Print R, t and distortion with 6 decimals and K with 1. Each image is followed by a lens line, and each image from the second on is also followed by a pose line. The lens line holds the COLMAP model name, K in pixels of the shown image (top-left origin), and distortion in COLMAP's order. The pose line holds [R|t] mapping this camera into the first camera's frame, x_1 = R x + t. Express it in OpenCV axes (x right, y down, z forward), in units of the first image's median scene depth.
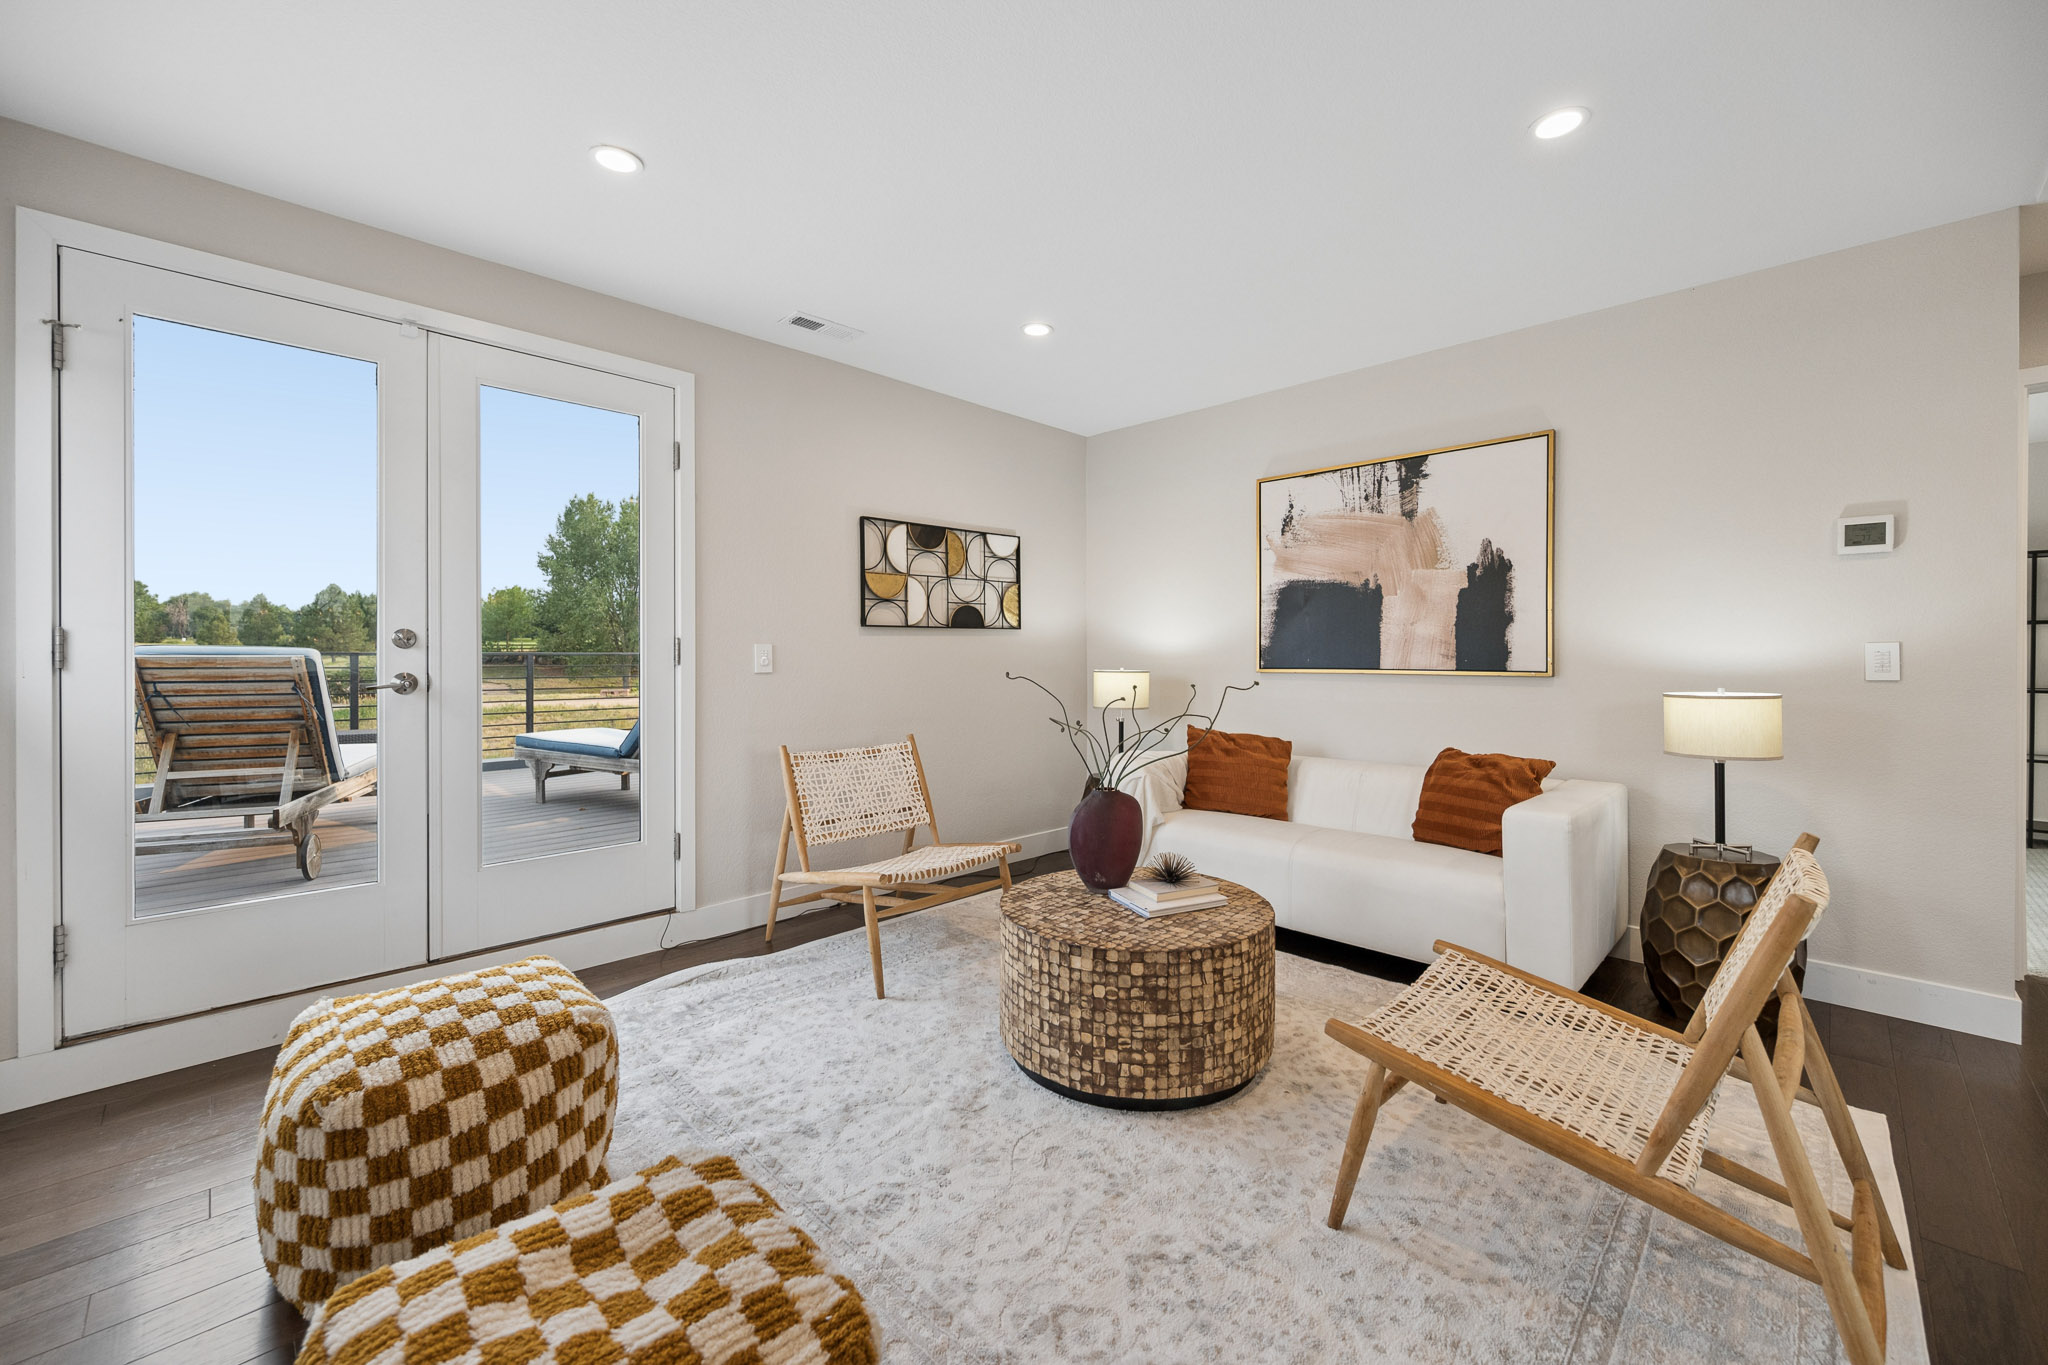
lens RADIAL K [[804.7, 0, 1019.6], [0, 804.7, 664.4], [0, 0, 1]] dist [-0.001487, -0.000282]
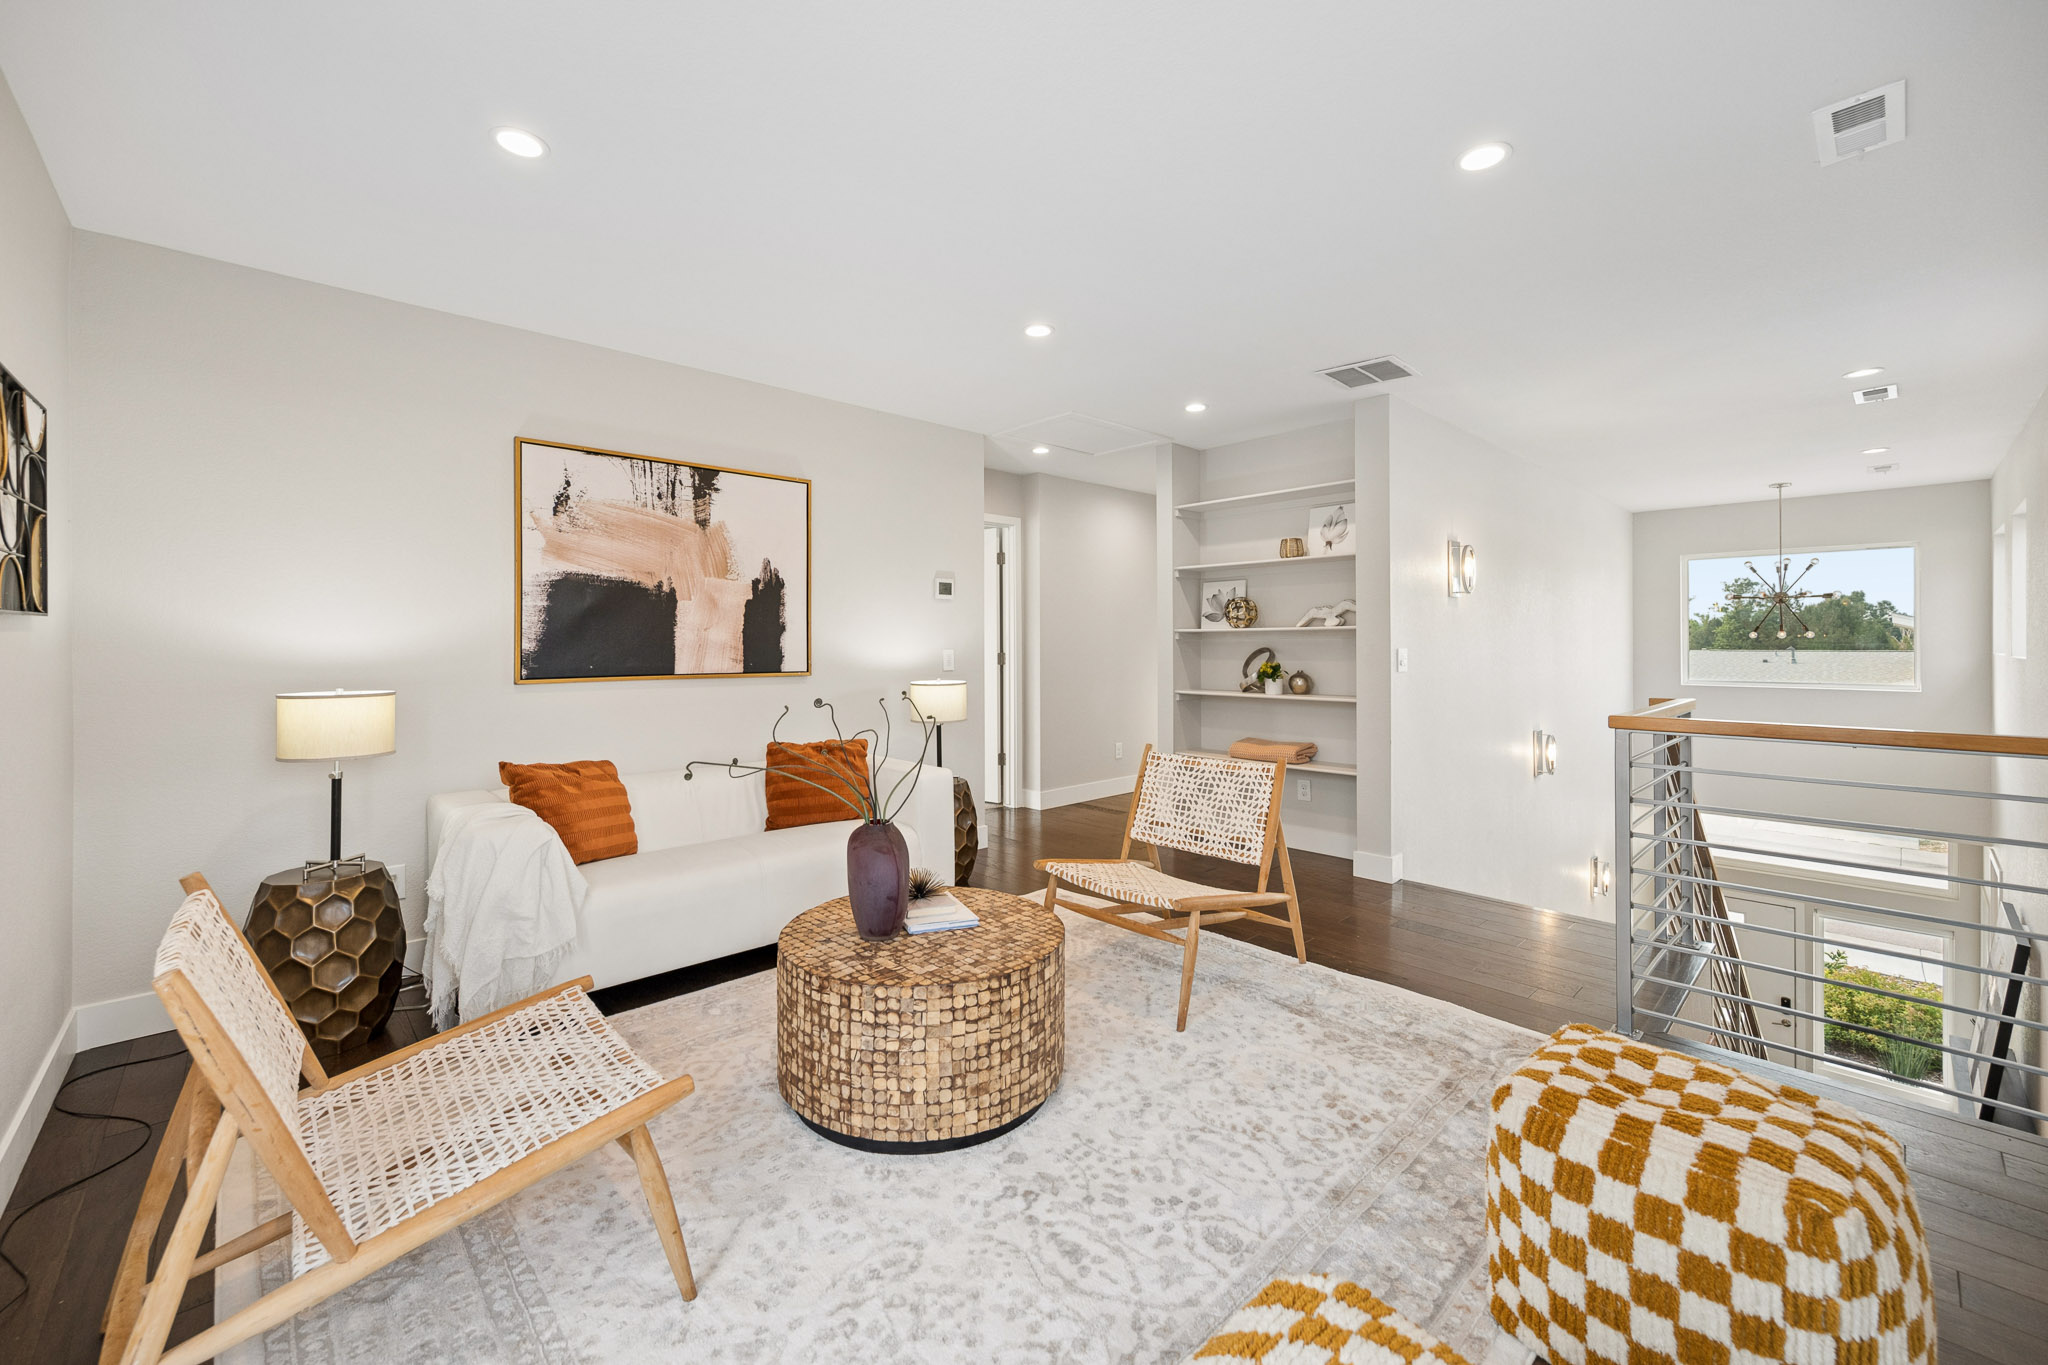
lens RADIAL K [[804.7, 0, 1040.9], [0, 804.7, 645.1], [0, 0, 1]] dist [-0.001487, -0.000282]
pose [[0.035689, -0.001196, 0.999362, -0.573392], [0.011220, 0.999937, 0.000796, -0.029091], [-0.999300, 0.011184, 0.035700, 0.581002]]
